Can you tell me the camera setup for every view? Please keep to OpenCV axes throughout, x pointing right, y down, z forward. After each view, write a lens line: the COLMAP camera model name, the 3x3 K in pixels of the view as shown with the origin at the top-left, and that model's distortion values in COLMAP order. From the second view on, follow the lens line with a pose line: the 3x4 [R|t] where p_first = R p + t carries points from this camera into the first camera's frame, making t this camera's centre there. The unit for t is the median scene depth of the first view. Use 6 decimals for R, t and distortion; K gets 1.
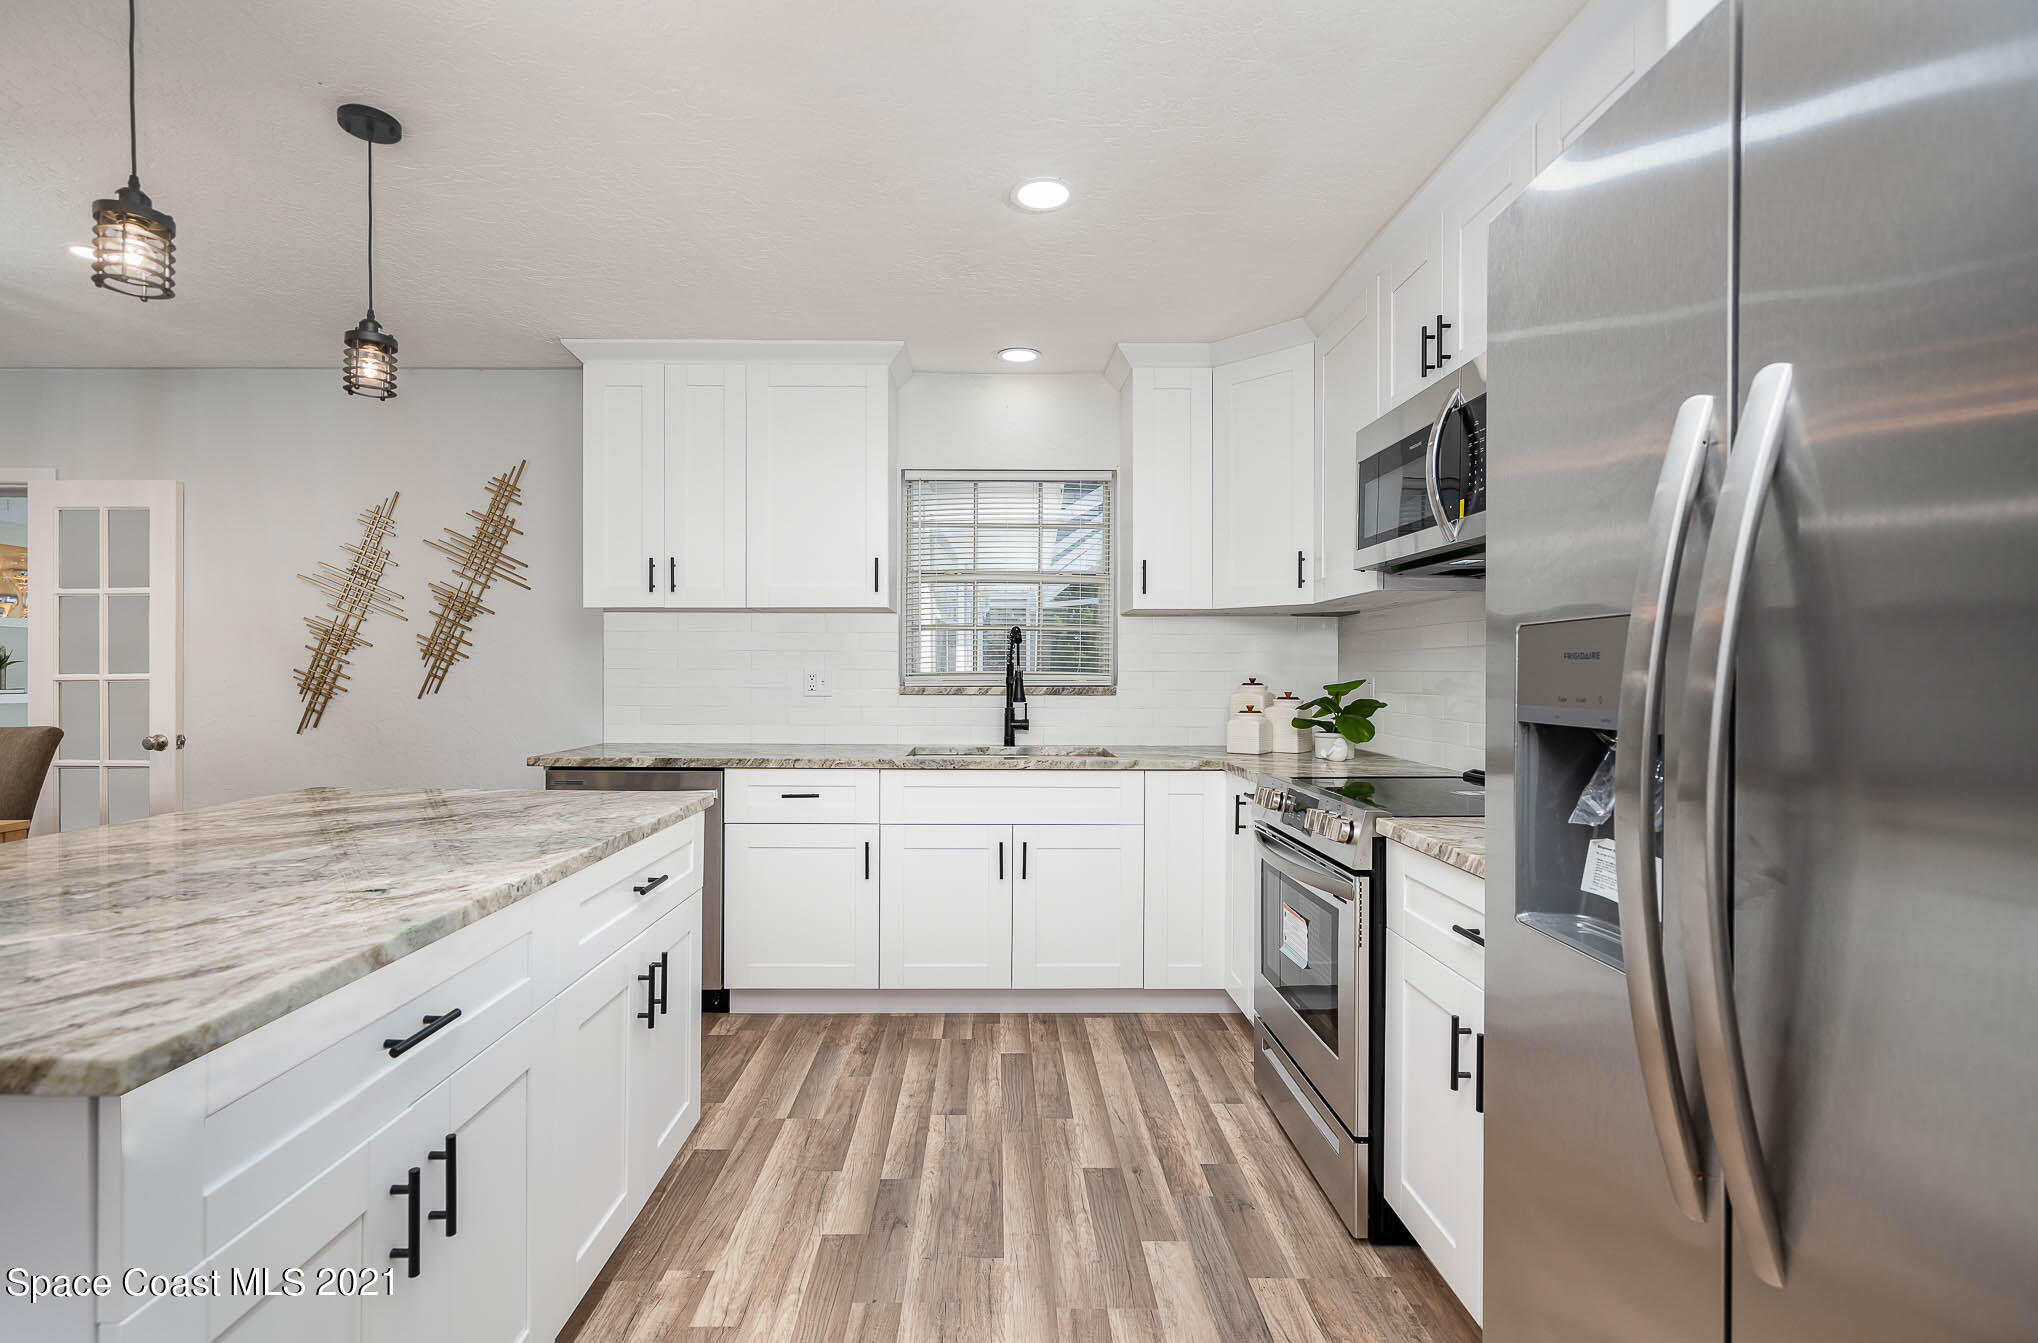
lens RADIAL K [[989.0, 0, 978.3], [0, 989.0, 688.4], [0, 0, 1]] dist [0.002319, 0.000385]
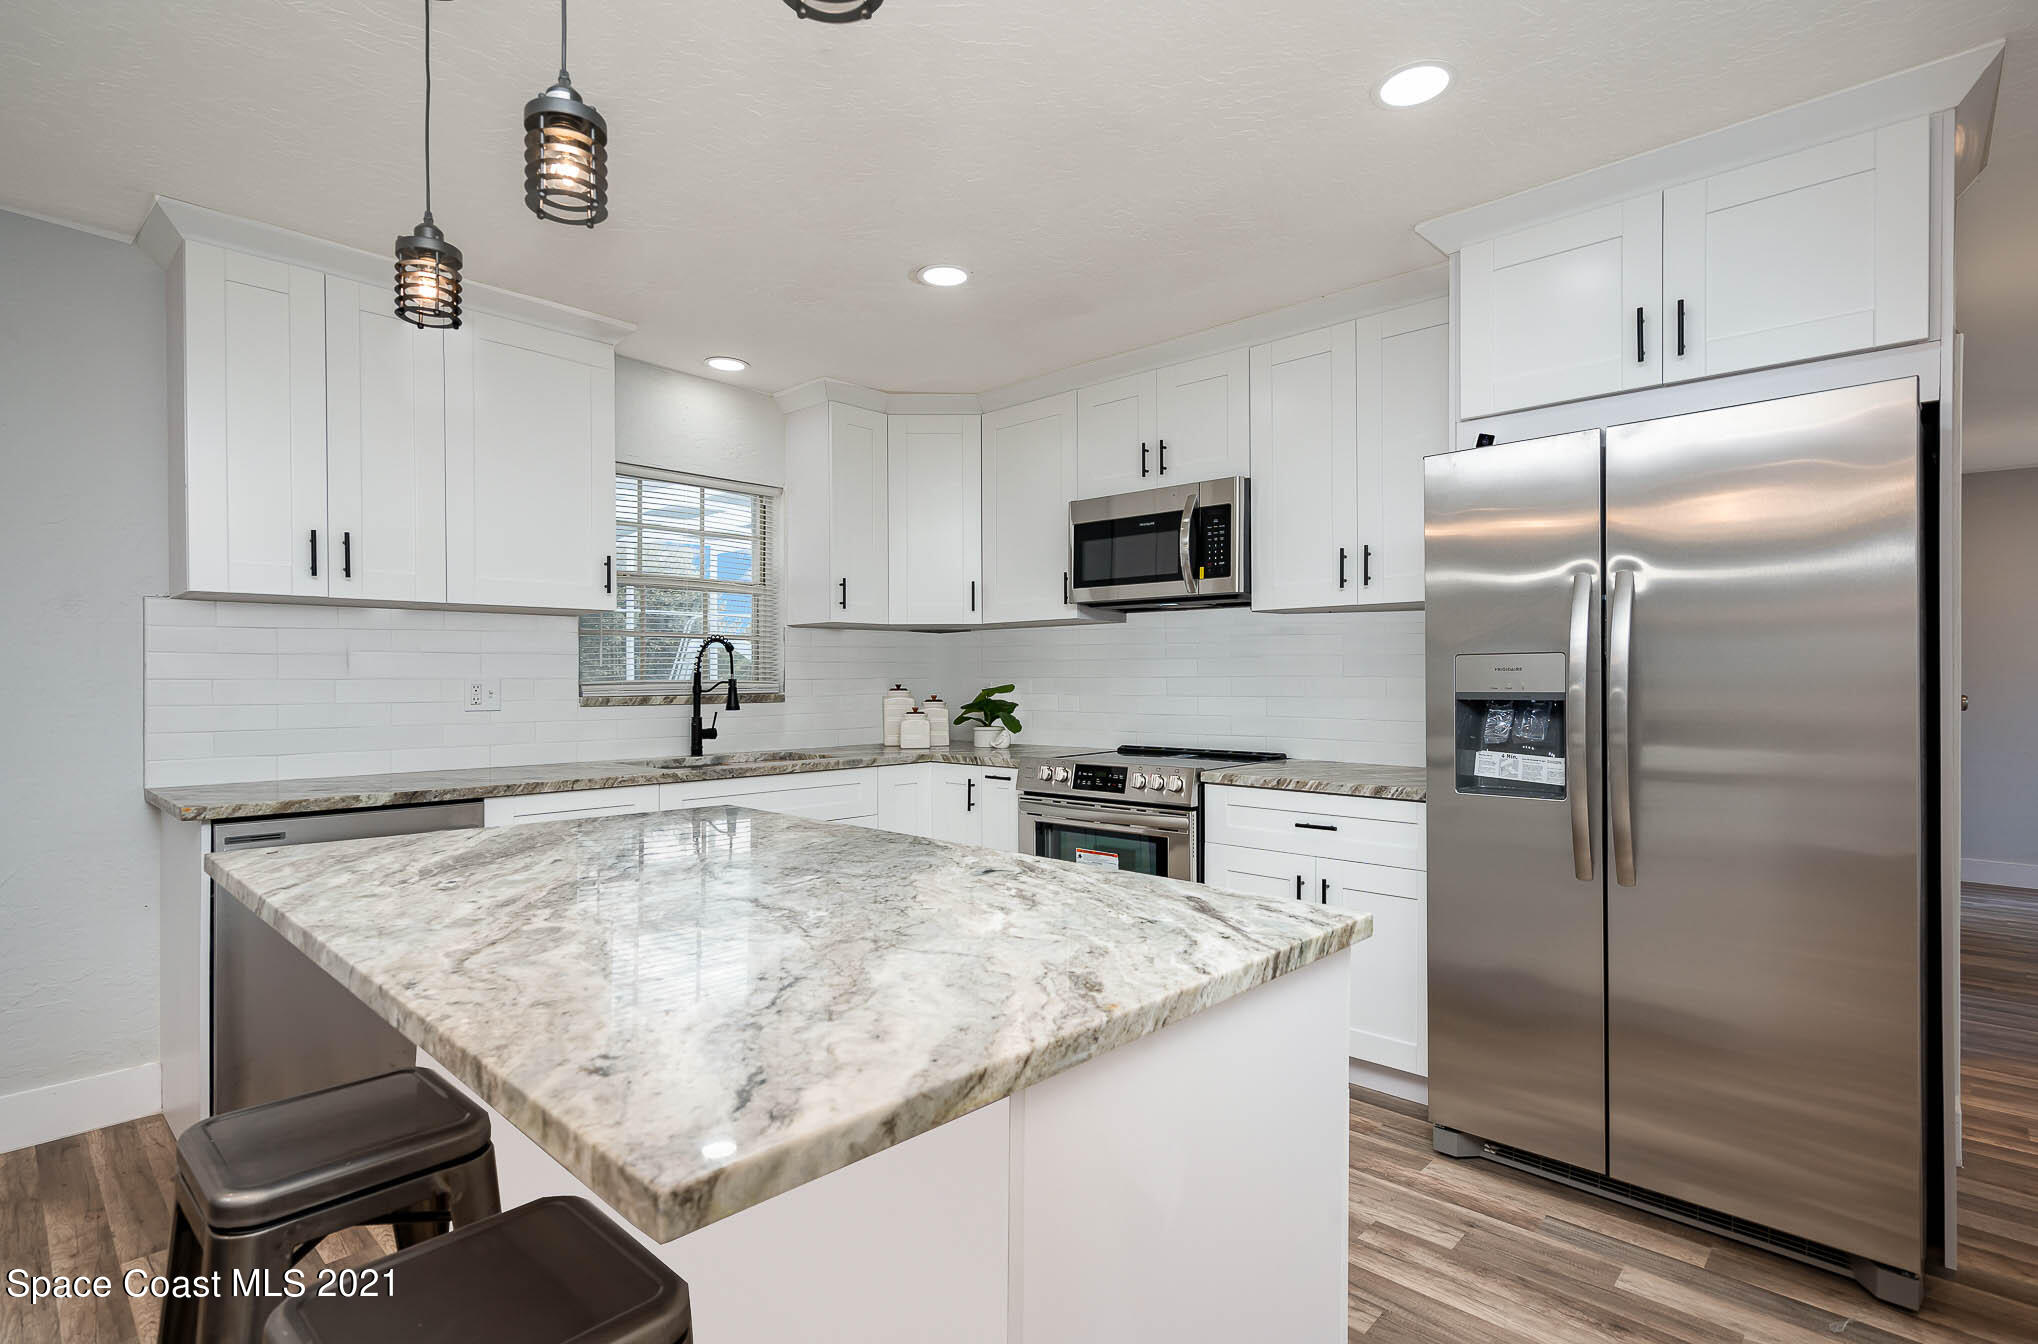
lens RADIAL K [[1071.4, 0, 963.6], [0, 1071.4, 673.9], [0, 0, 1]] dist [0.005851, -0.000257]
pose [[0.684445, -0.001714, 0.729063, -0.635544], [0.018611, 0.999712, -0.015122, -0.002071], [-0.728827, 0.023919, 0.684280, 0.091658]]
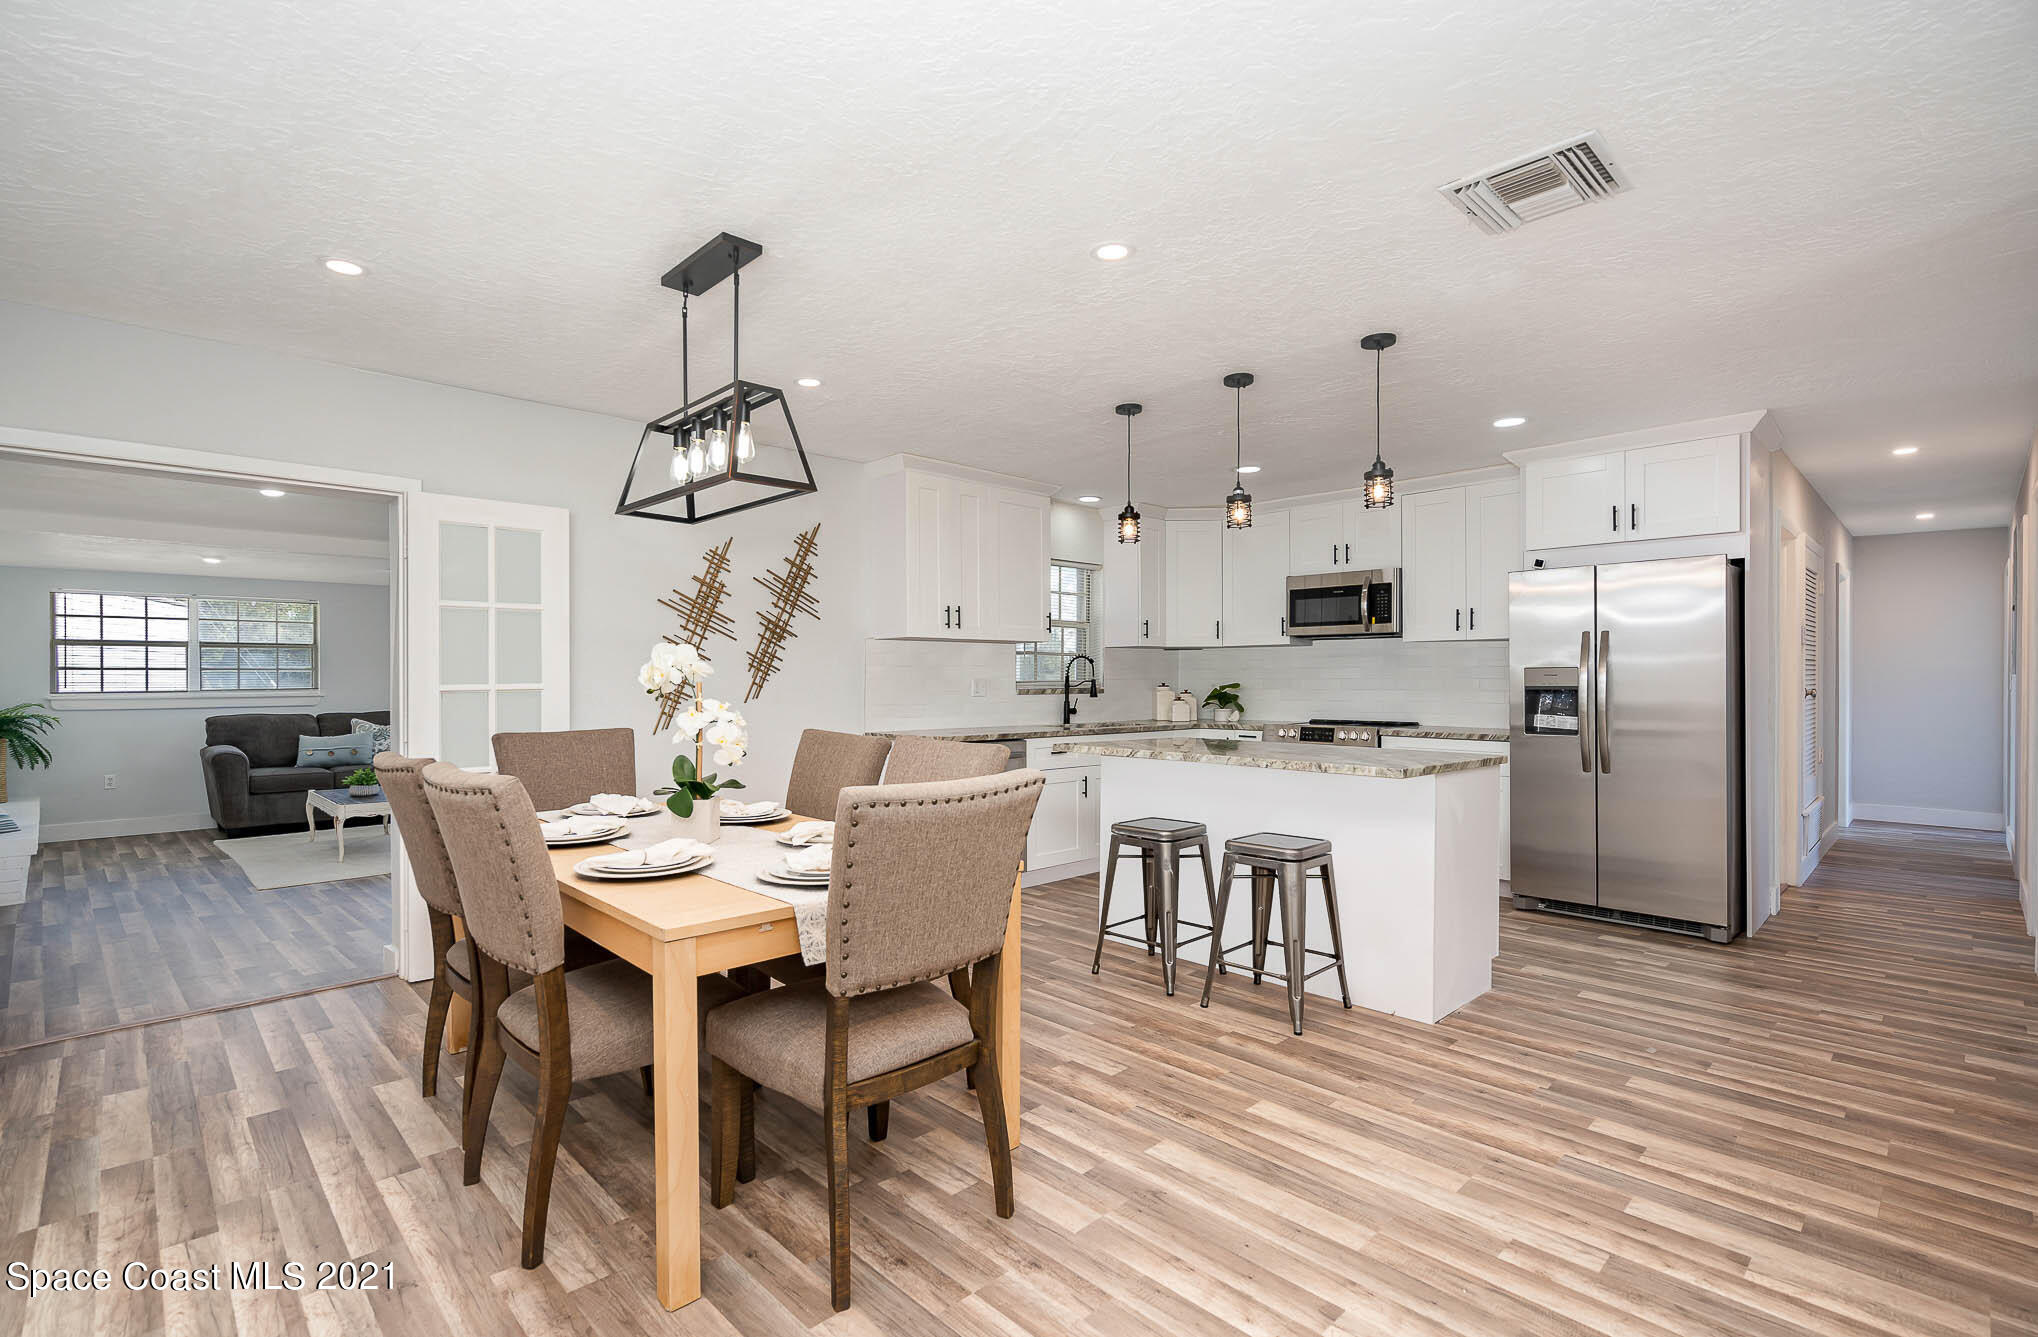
lens RADIAL K [[989.0, 0, 978.3], [0, 989.0, 685.4], [0, 0, 1]] dist [0.002319, 0.000385]
pose [[0.712391, -0.005577, 0.701760, -1.435699], [0.016620, 0.999822, -0.008926, 0.005730], [-0.701586, 0.018022, 0.712357, -0.114661]]
